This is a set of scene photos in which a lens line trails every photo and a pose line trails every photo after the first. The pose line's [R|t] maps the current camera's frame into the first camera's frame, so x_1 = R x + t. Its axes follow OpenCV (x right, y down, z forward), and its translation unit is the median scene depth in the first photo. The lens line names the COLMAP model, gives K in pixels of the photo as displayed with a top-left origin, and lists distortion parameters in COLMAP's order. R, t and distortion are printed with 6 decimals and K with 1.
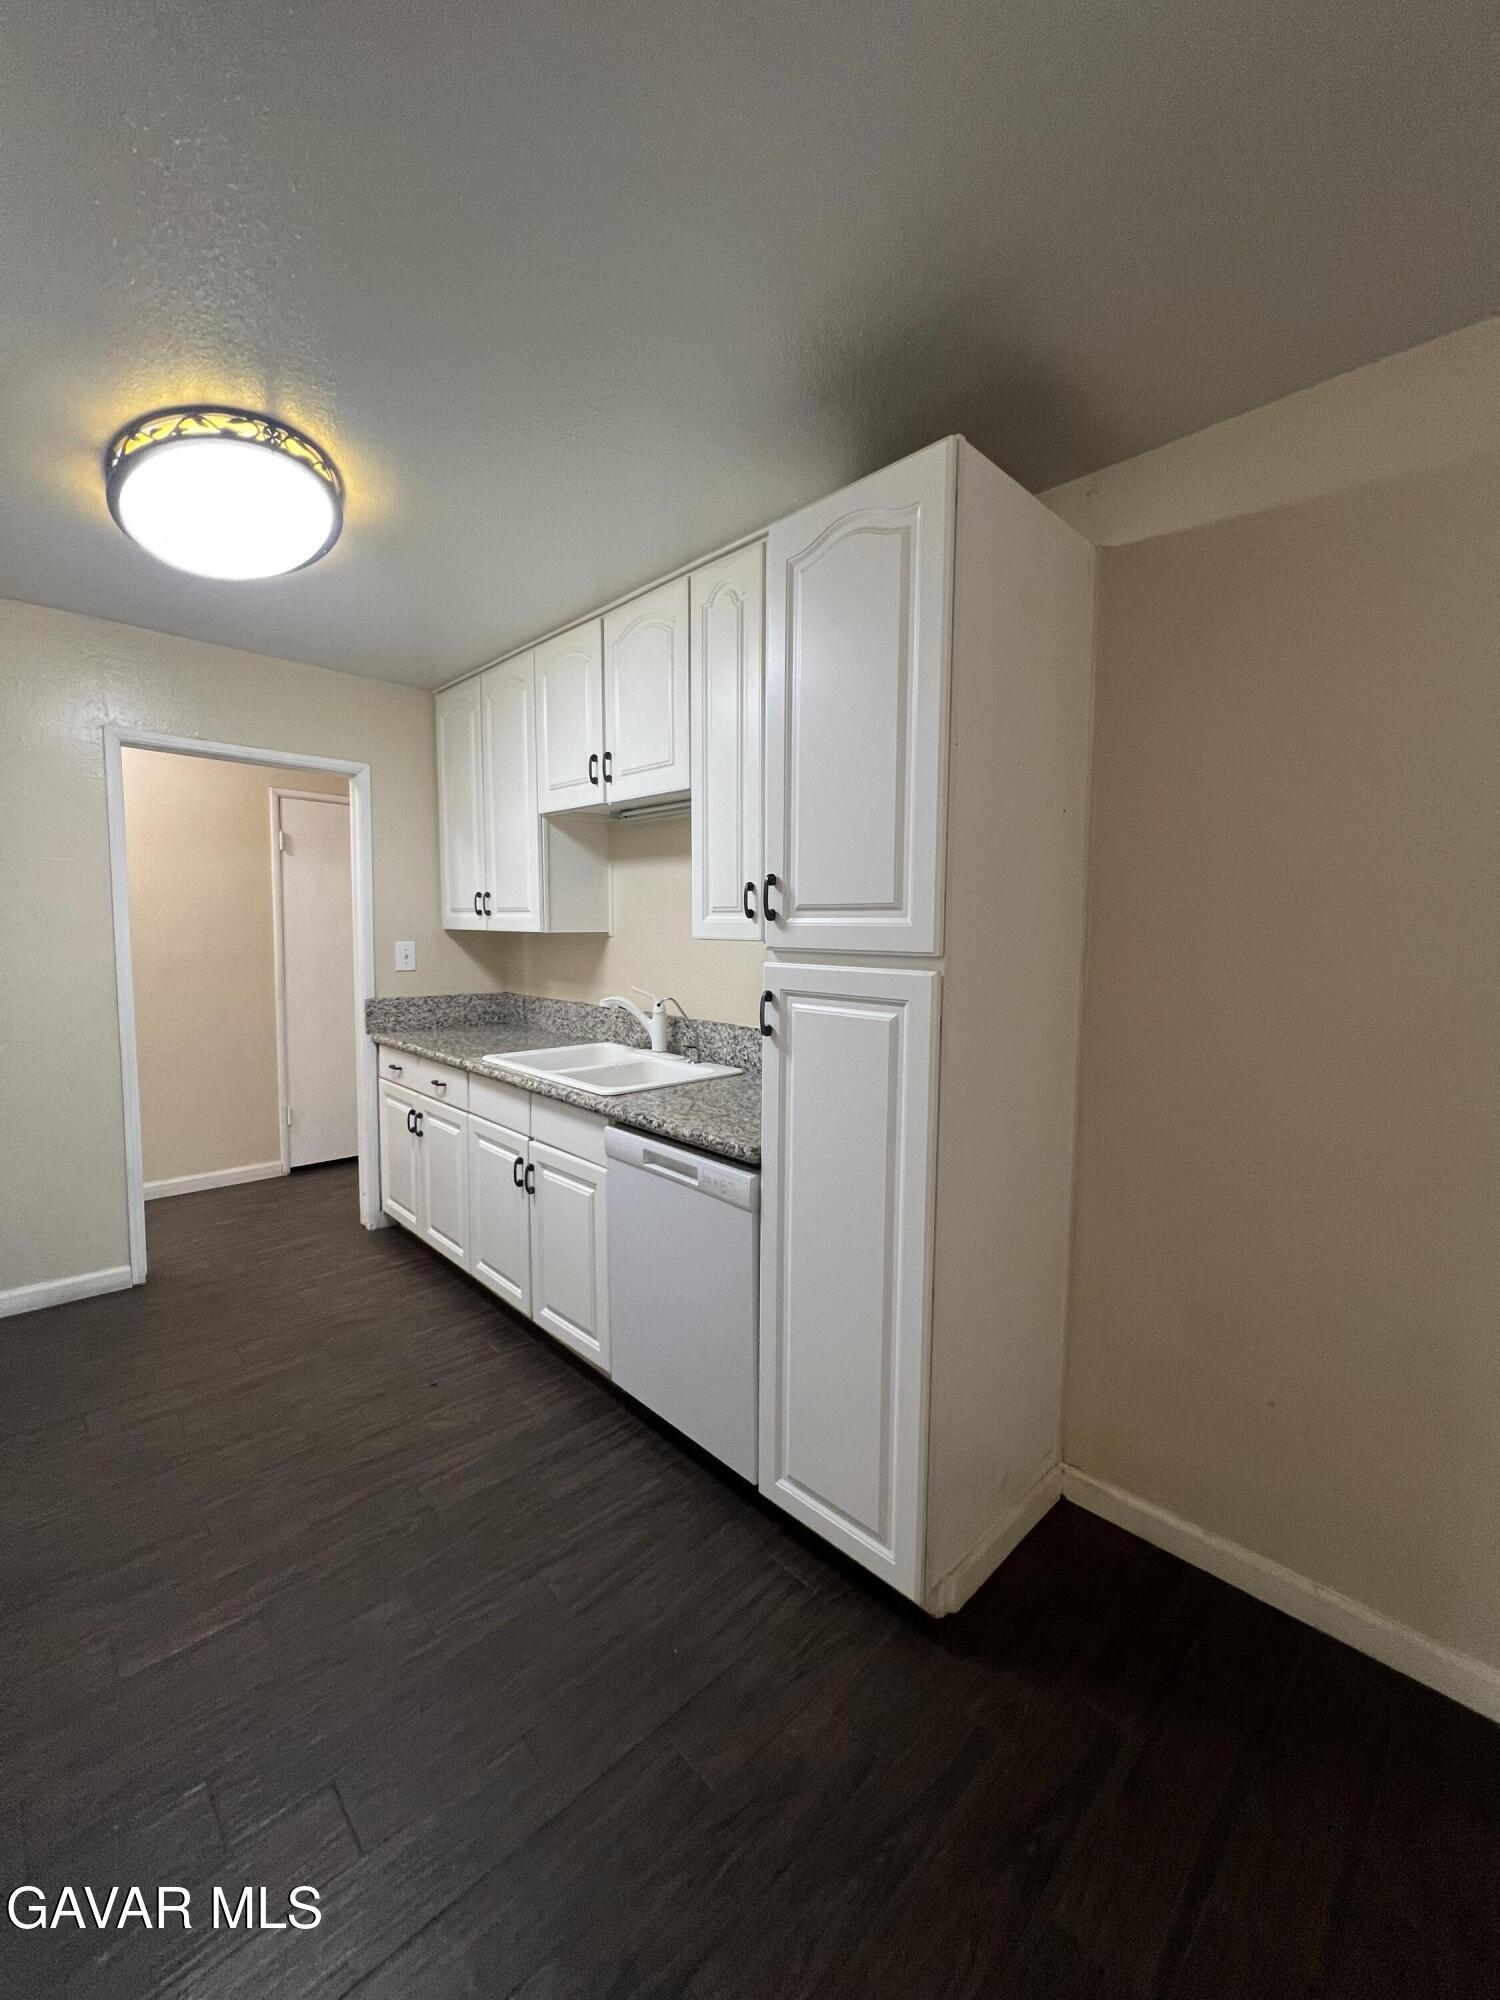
lens RADIAL K [[800.1, 0, 751.3], [0, 800.1, 993.8], [0, 0, 1]] dist [-0.002441, 0.001539]
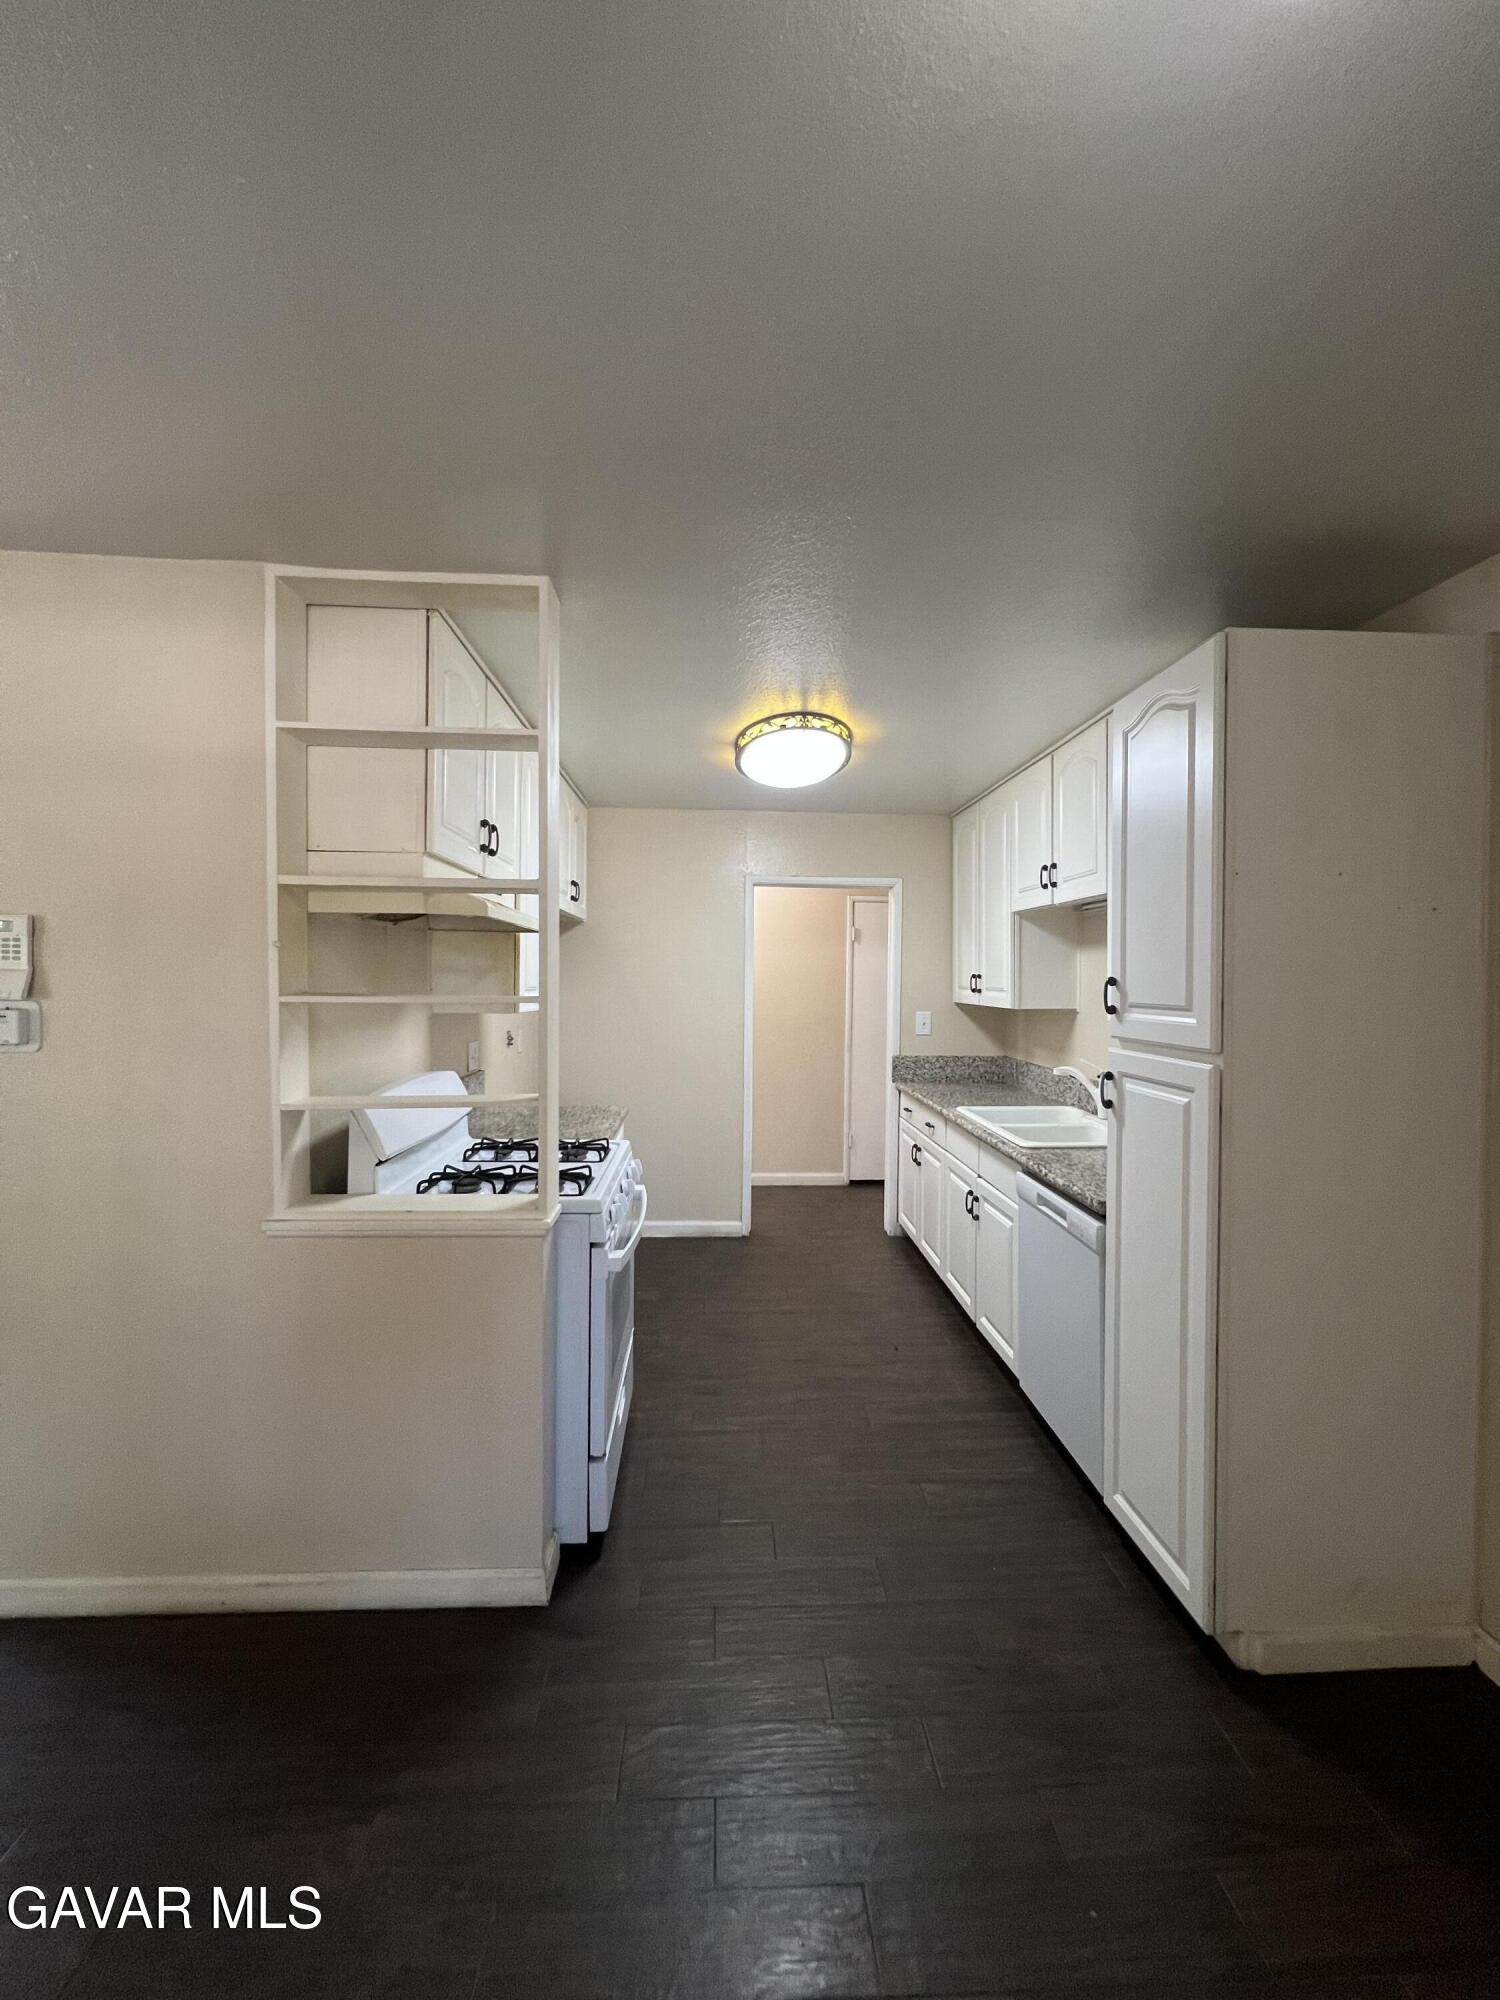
lens RADIAL K [[800.1, 0, 753.7], [0, 800.1, 995.7], [0, 0, 1]] dist [-0.002441, 0.001539]
pose [[0.754301, 0.009218, -0.656464, 0.275716], [-0.054548, 0.997324, -0.048673, -0.020070], [0.654259, 0.072523, 0.752785, -0.190416]]
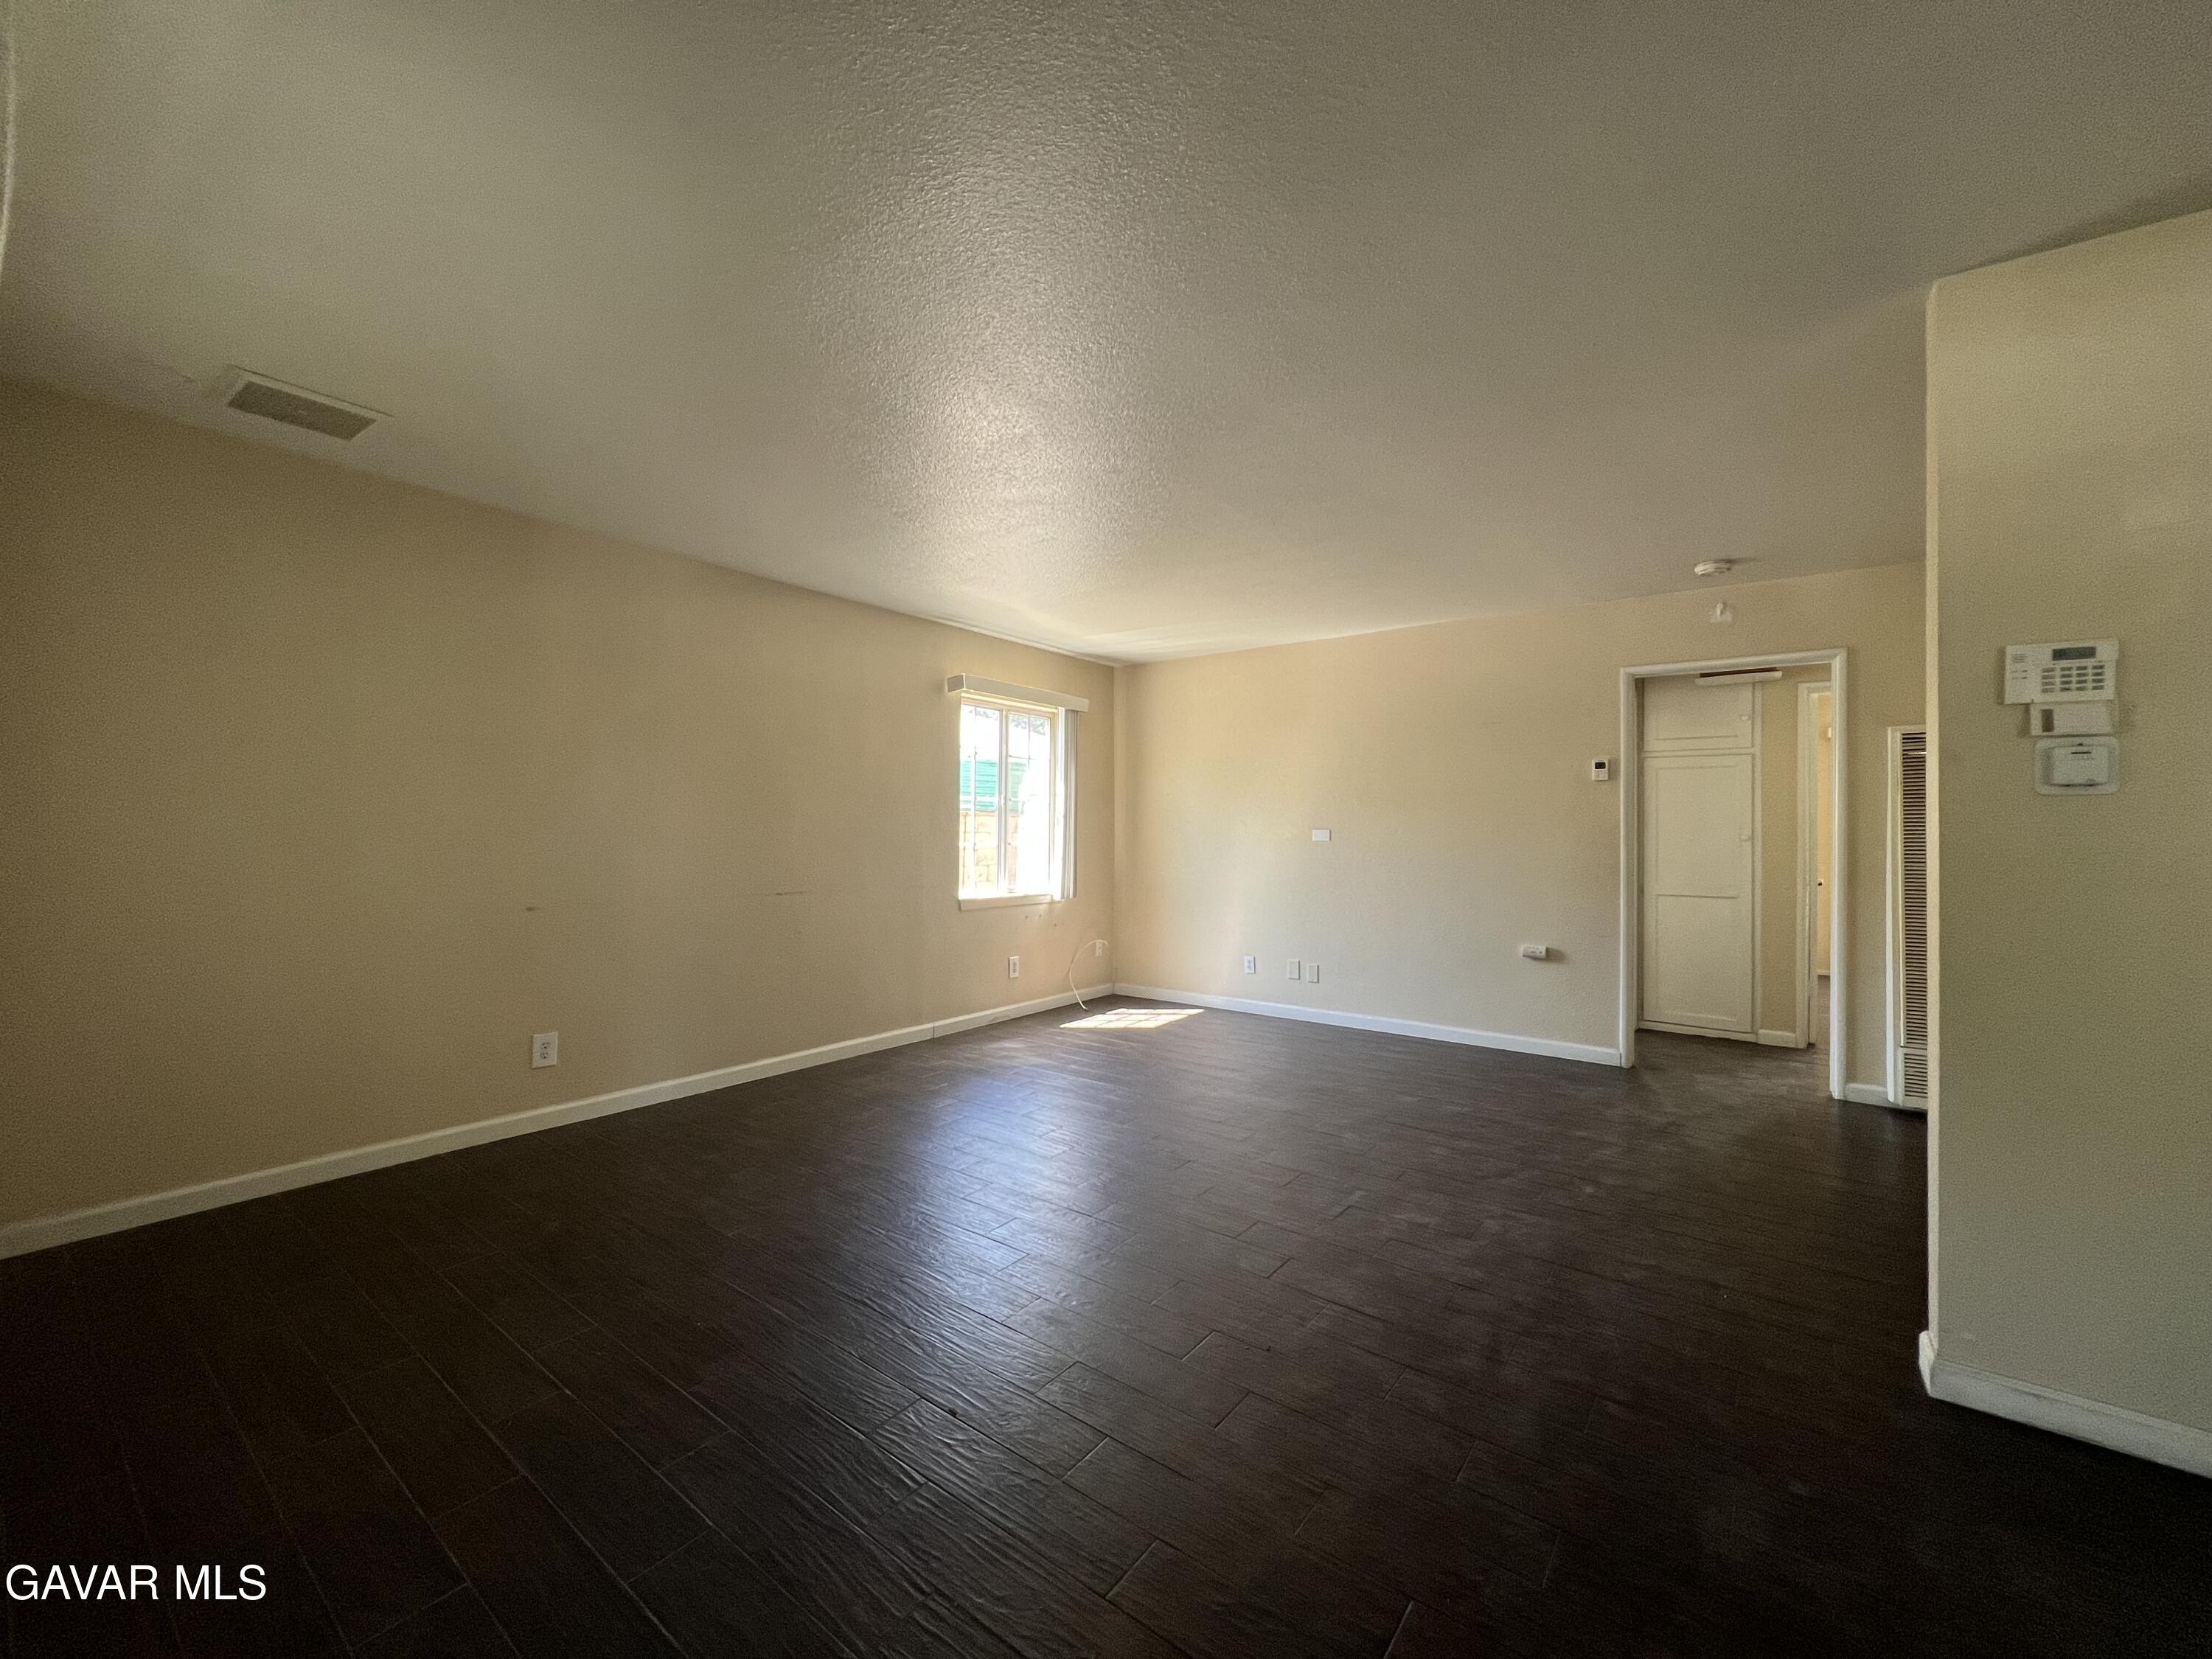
lens RADIAL K [[884.9, 0, 1099.8], [0, 884.9, 825.3], [0, 0, 1]] dist [-0.002441, 0.001539]
pose [[0.158590, -0.018294, -0.987175, -0.109096], [-0.088436, 0.995546, -0.032656, 0.142313], [0.983376, 0.092480, 0.156265, -0.936788]]
